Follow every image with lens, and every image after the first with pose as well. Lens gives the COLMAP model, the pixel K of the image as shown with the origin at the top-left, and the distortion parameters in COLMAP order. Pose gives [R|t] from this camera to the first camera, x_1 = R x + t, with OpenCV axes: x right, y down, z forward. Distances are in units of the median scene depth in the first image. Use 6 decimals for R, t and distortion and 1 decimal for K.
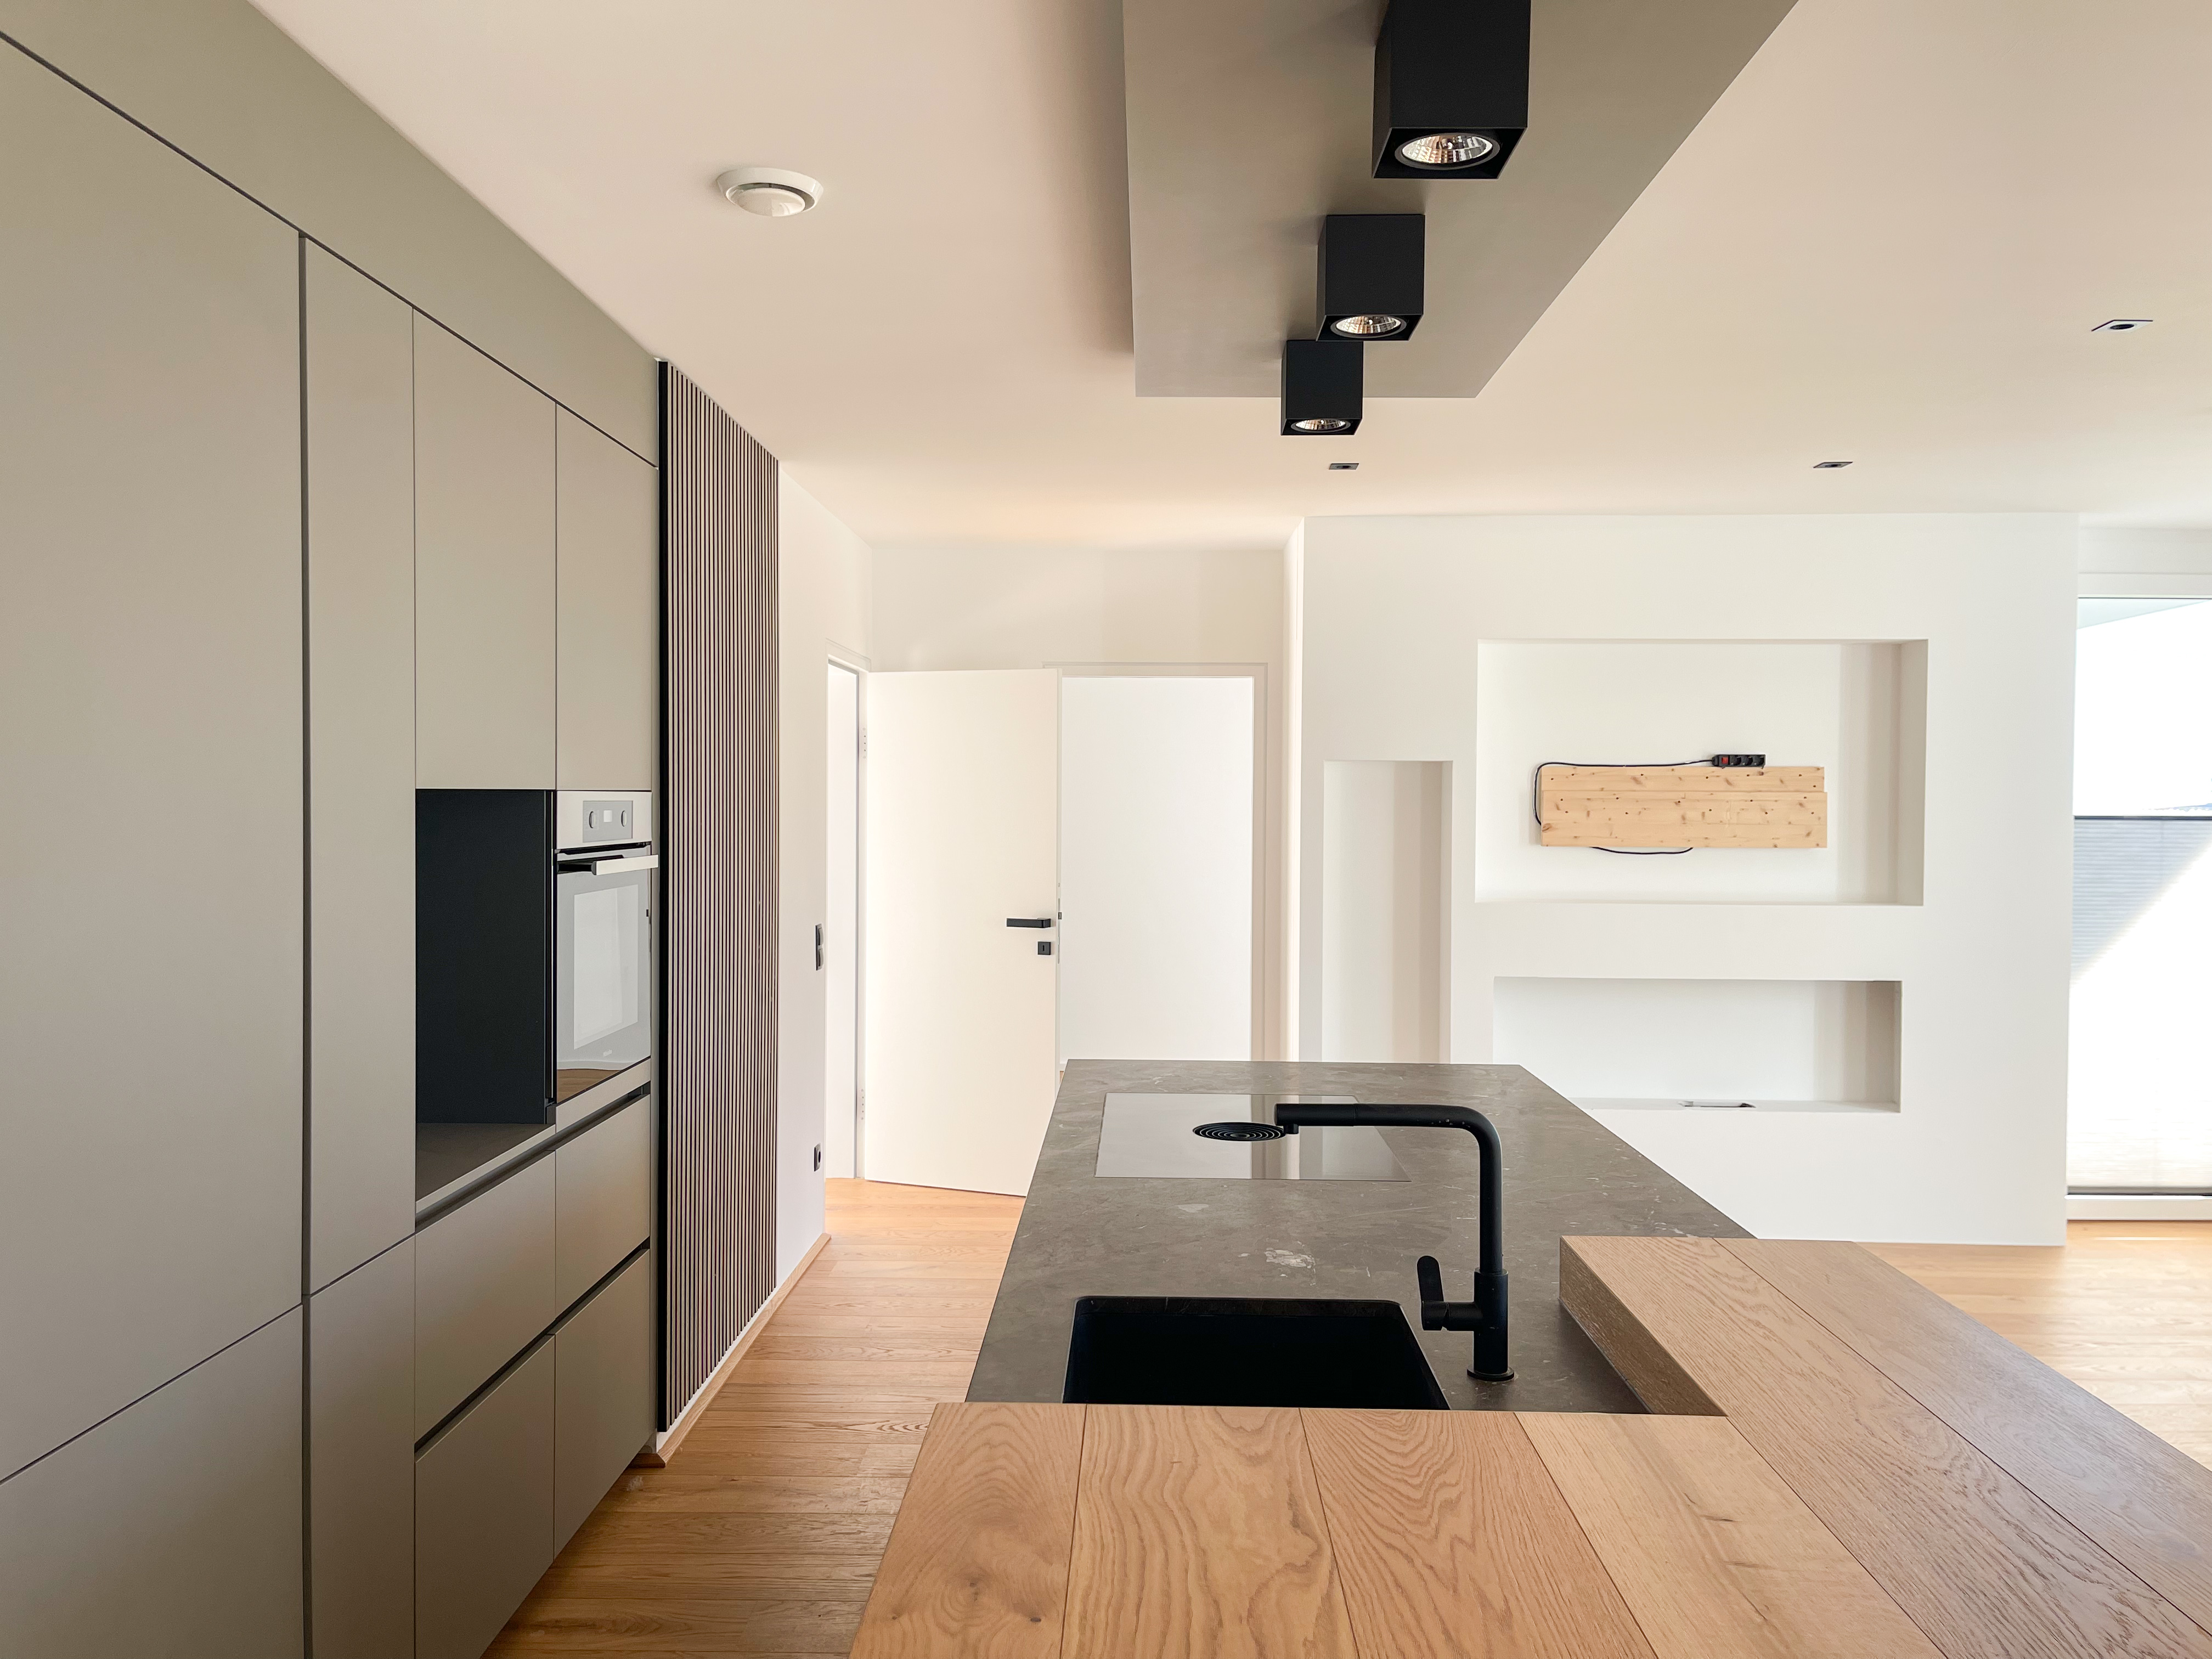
lens RADIAL K [[1624.1, 0, 1106.8], [0, 1624.1, 837.9], [0, 0, 1]] dist [0.024896, -0.000189]
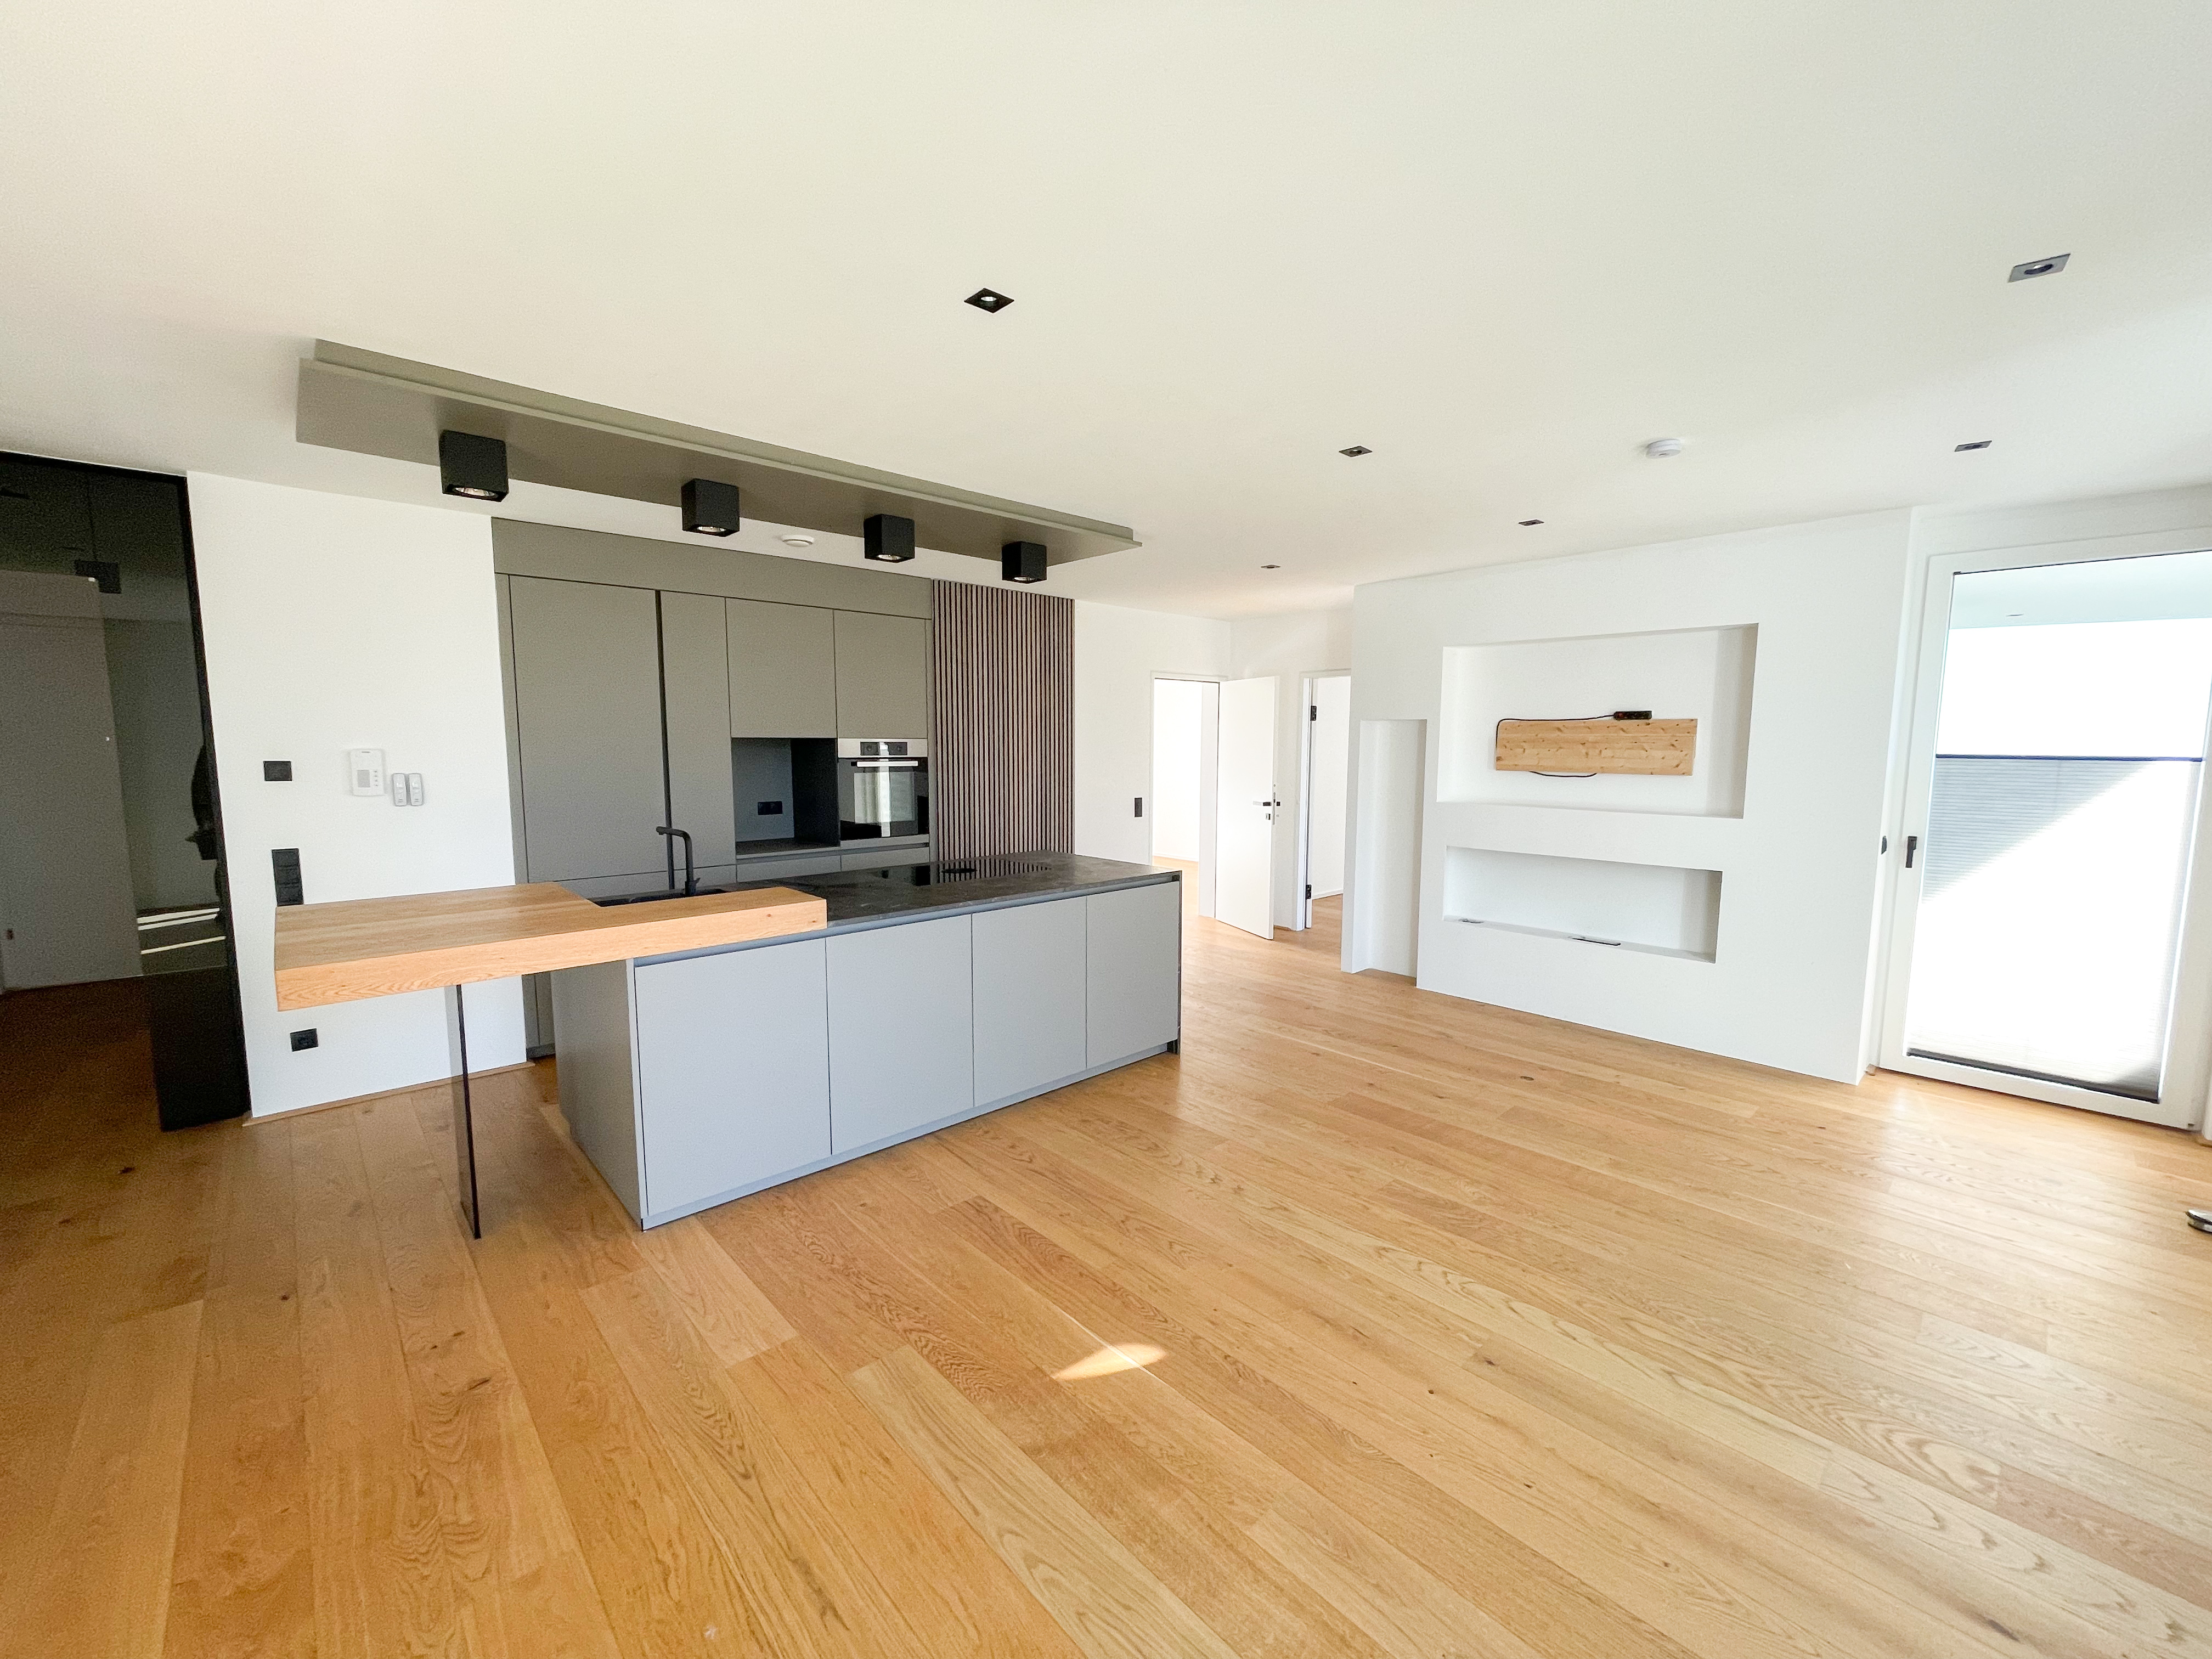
lens RADIAL K [[890.8, 0, 1097.7], [0, 890.8, 831.1], [0, 0, 1]] dist [-0.000165, 0.000152]
pose [[0.698324, 0.070329, -0.712319, 0.633594], [-0.016860, 0.996501, 0.081858, -0.000617], [0.715584, -0.045154, 0.697066, 0.082799]]
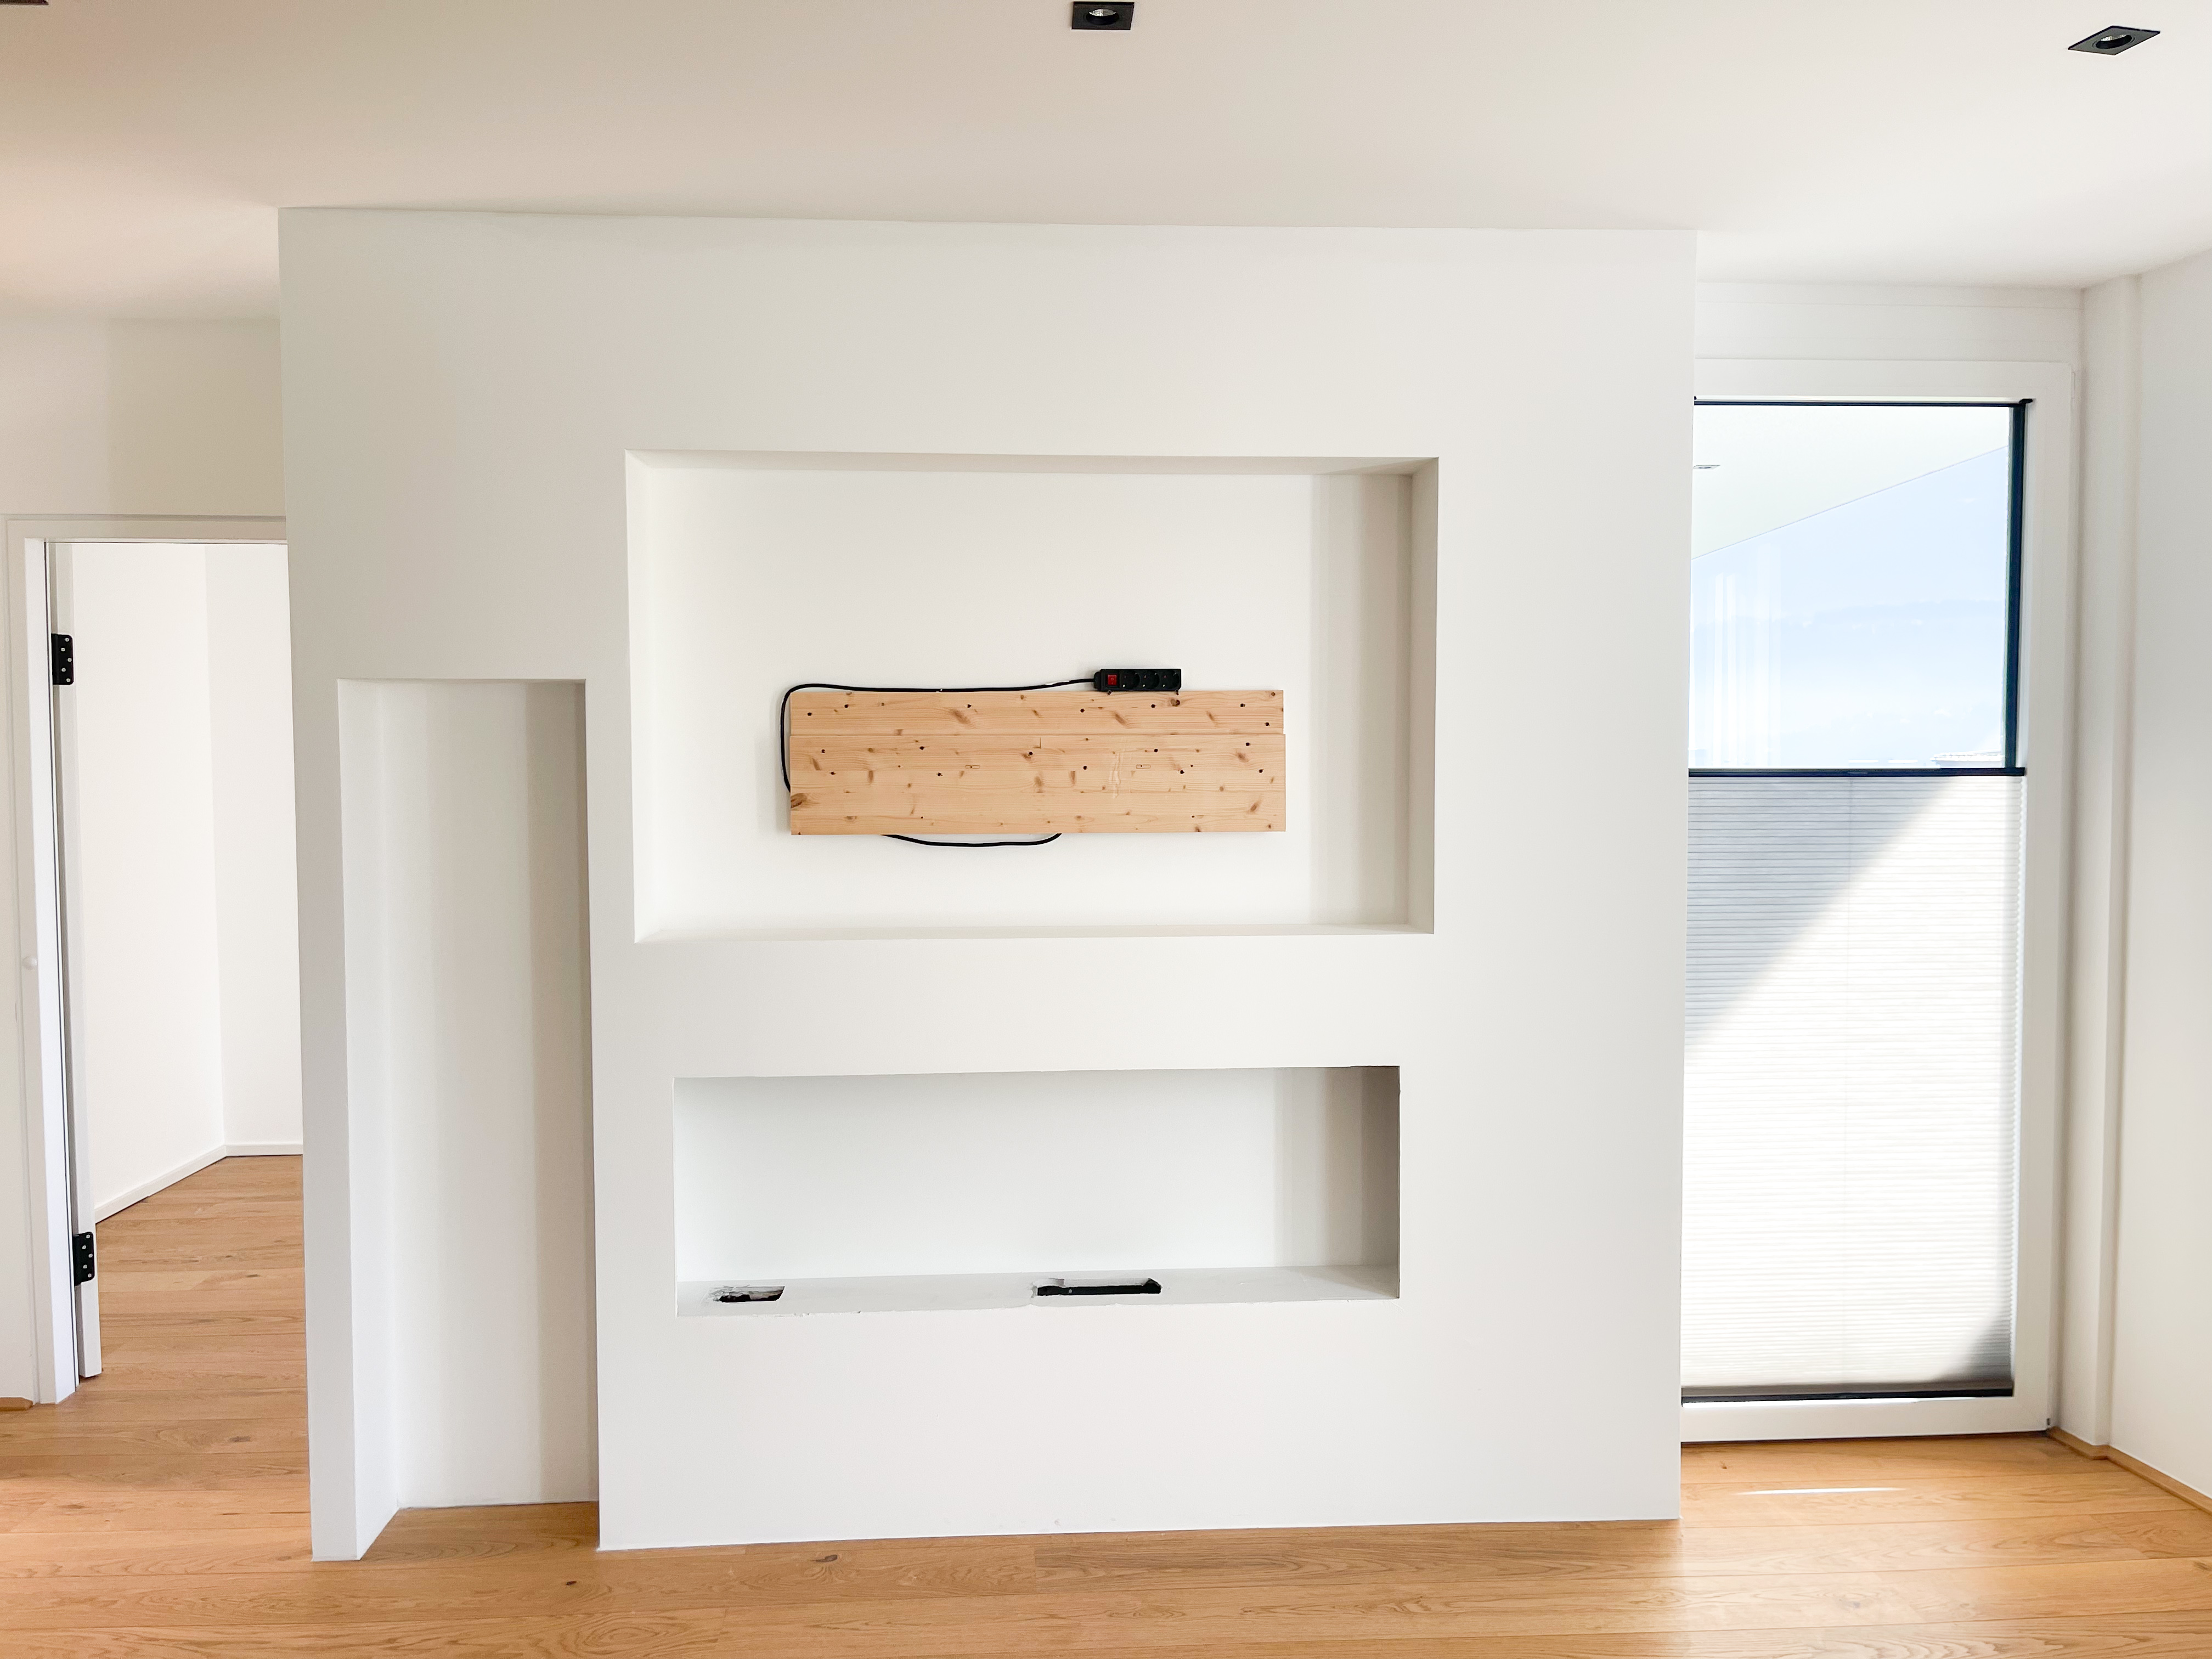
lens RADIAL K [[1689.5, 0, 1106.0], [0, 1689.5, 829.5], [0, 0, 1]] dist [0.085792, -0.136665]
pose [[0.995978, -0.013204, 0.088616, 0.324428], [0.011005, 0.999620, 0.025259, -0.010270], [-0.088916, -0.024182, 0.995746, 0.413682]]
